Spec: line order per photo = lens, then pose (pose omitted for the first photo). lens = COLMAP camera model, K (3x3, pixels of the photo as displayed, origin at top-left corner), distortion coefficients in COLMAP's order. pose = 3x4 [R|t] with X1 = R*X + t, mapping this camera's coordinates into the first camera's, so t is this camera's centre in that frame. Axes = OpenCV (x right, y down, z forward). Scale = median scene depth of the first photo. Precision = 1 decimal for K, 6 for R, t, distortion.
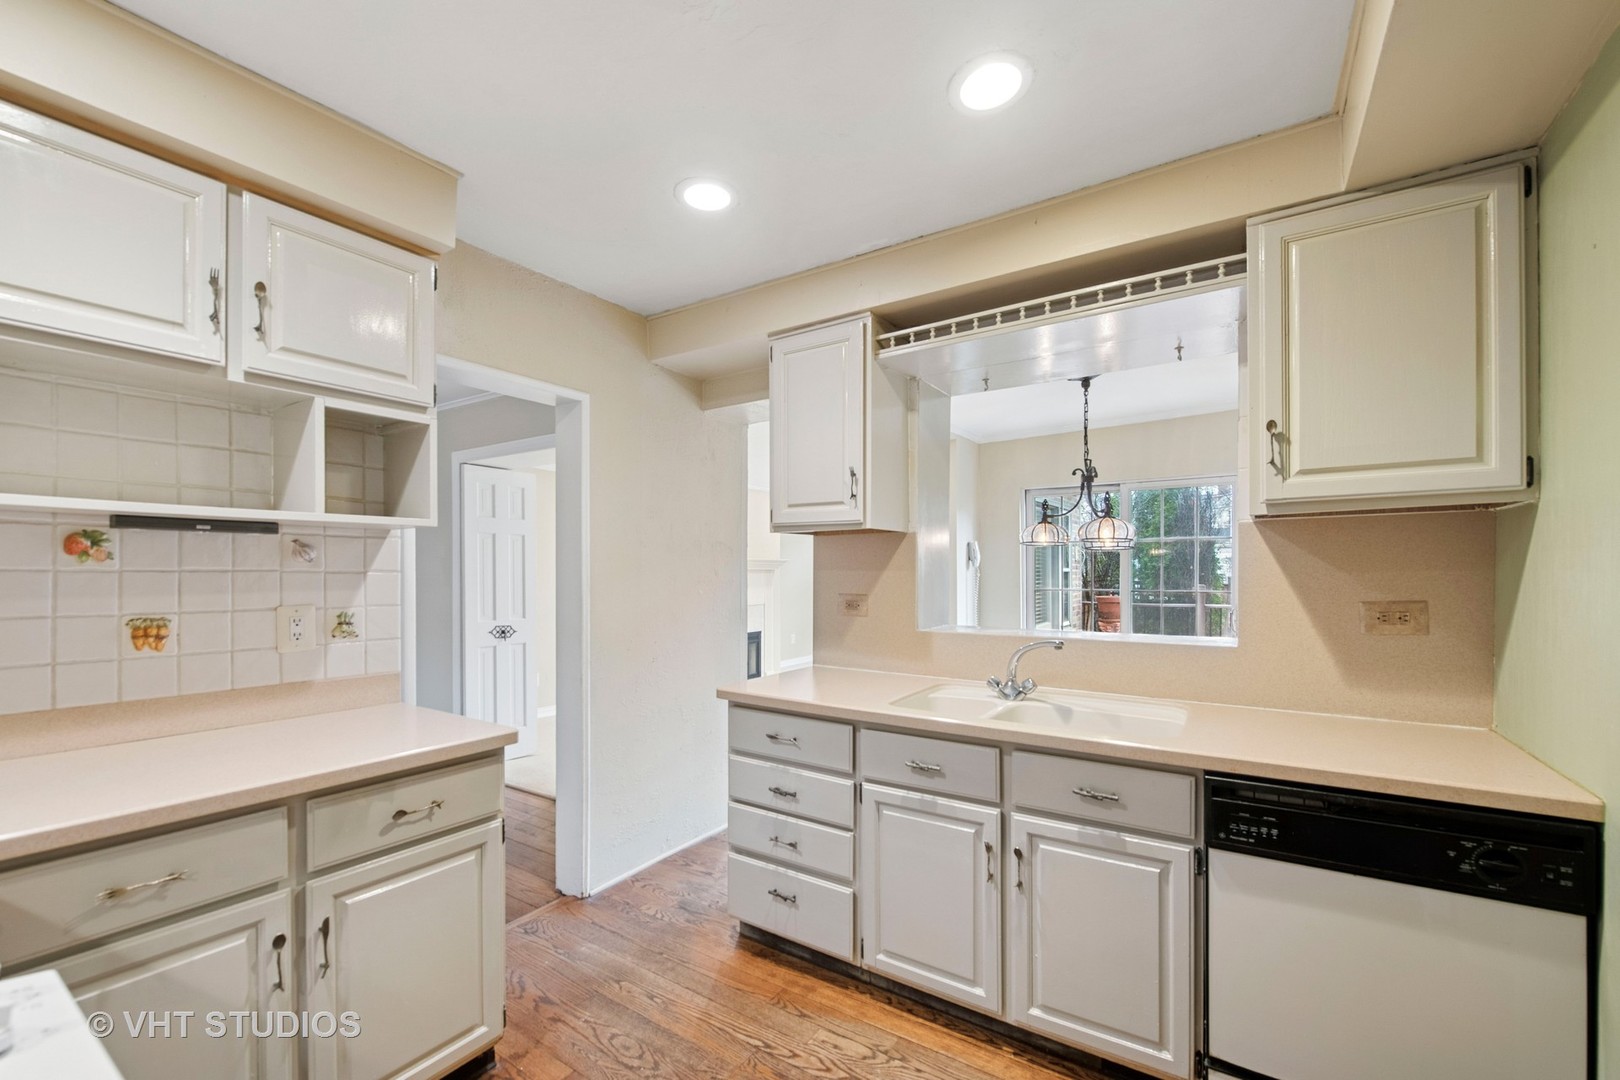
lens RADIAL K [[660.7, 0, 815.1], [0, 660.7, 576.1], [0, 0, 1]] dist [-0.003296, -0.001572]
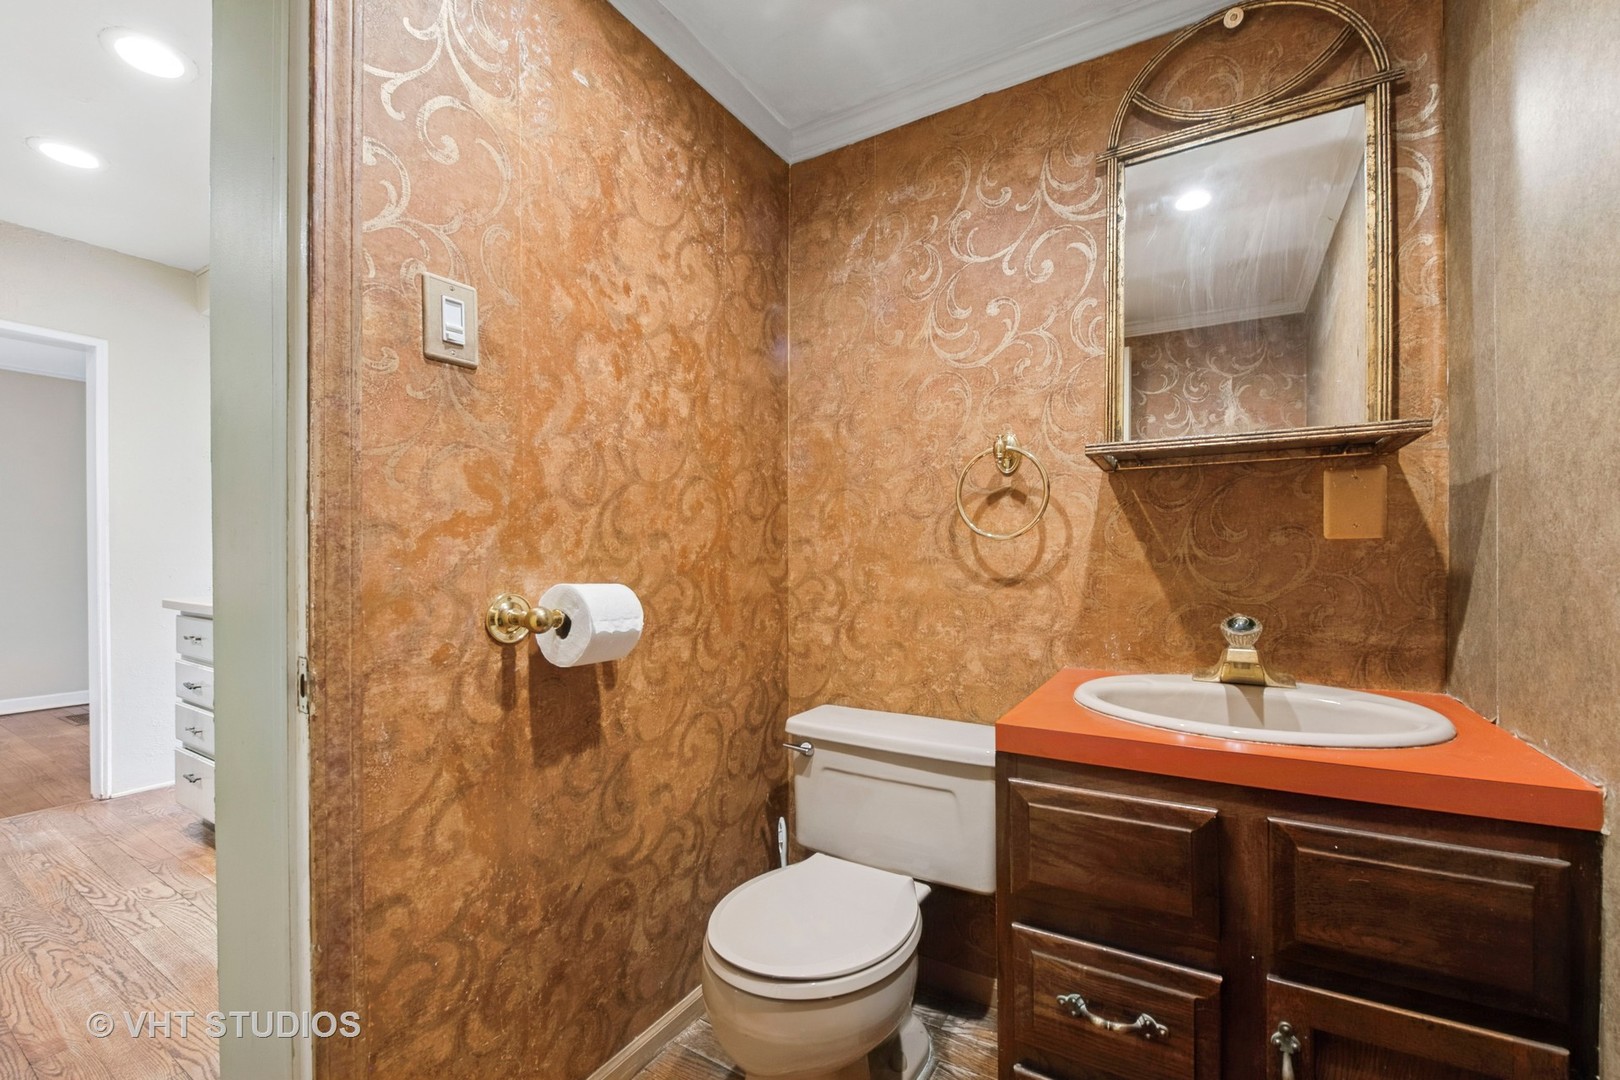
lens RADIAL K [[660.7, 0, 816.6], [0, 660.7, 567.8], [0, 0, 1]] dist [-0.003296, -0.001572]
pose [[0.999548, 0.000167, 0.030072, 1.166376], [-0.000212, 0.999999, 0.001483, 0.145401], [-0.030072, -0.001489, 0.999547, -0.182767]]
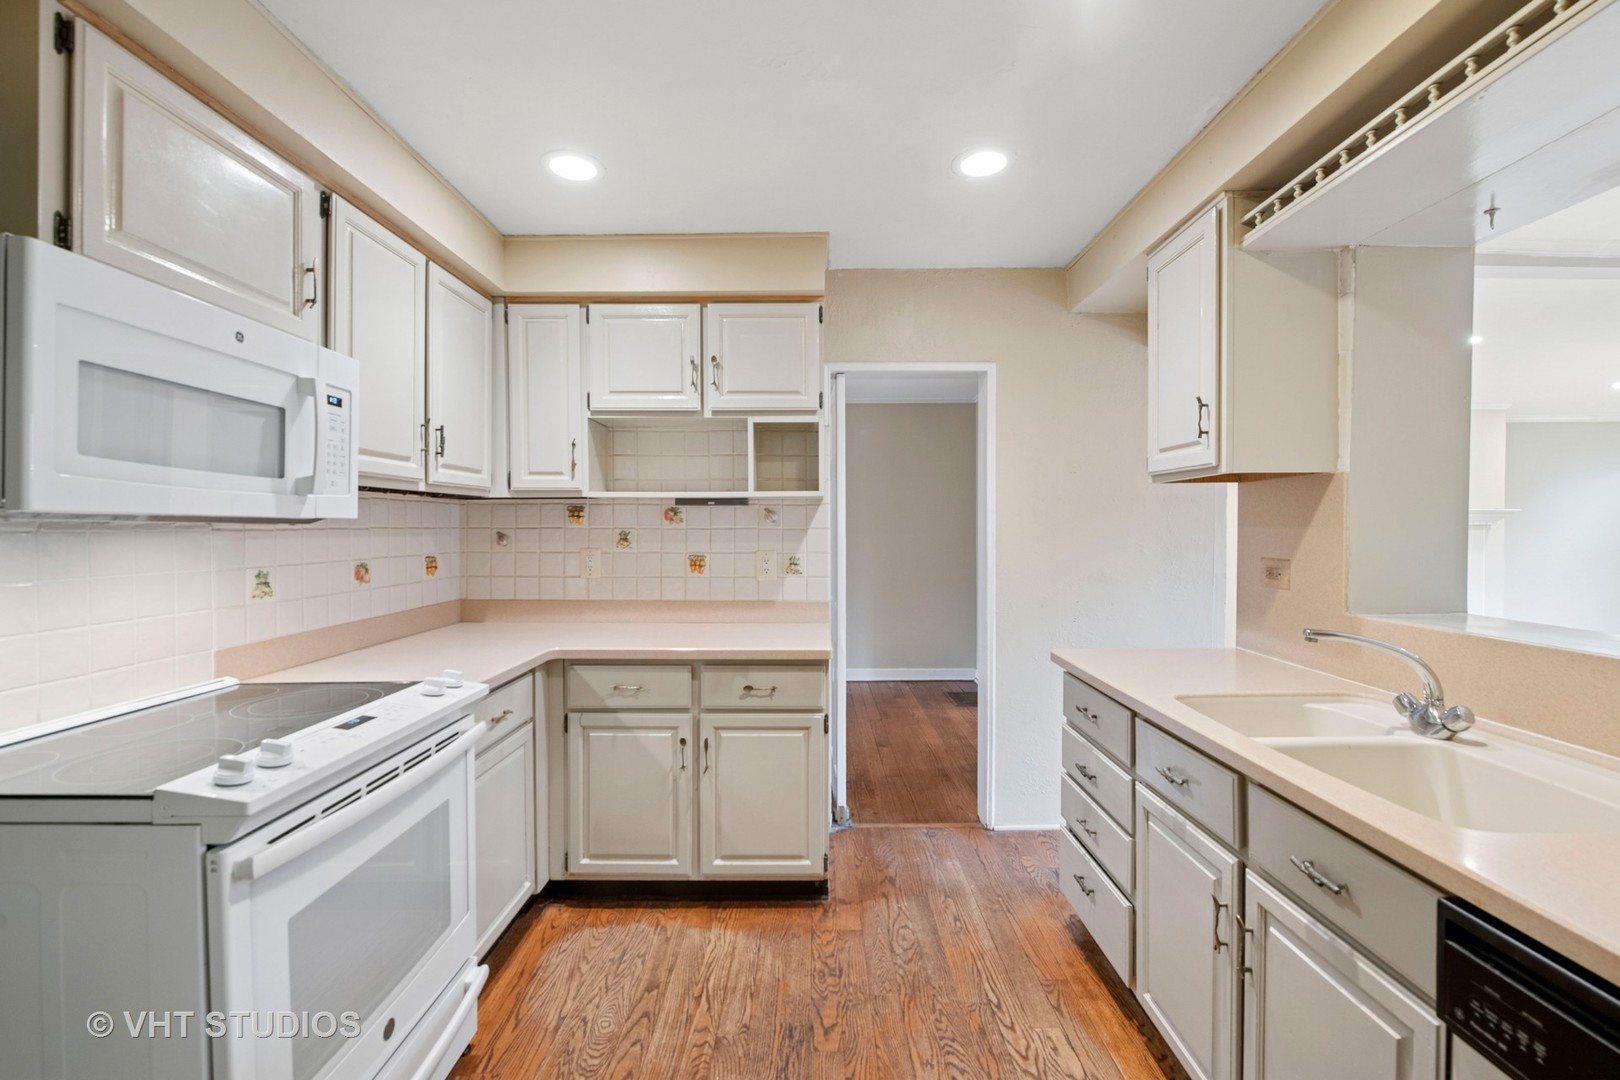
lens RADIAL K [[696.3, 0, 817.2], [0, 696.3, 541.3], [0, 0, 1]] dist [-0.003892, -0.001295]
pose [[0.552083, 0.014401, -0.833665, 0.640951], [-0.004125, 0.999886, 0.014540, -0.002184], [0.833779, -0.004588, 0.552080, 0.198003]]
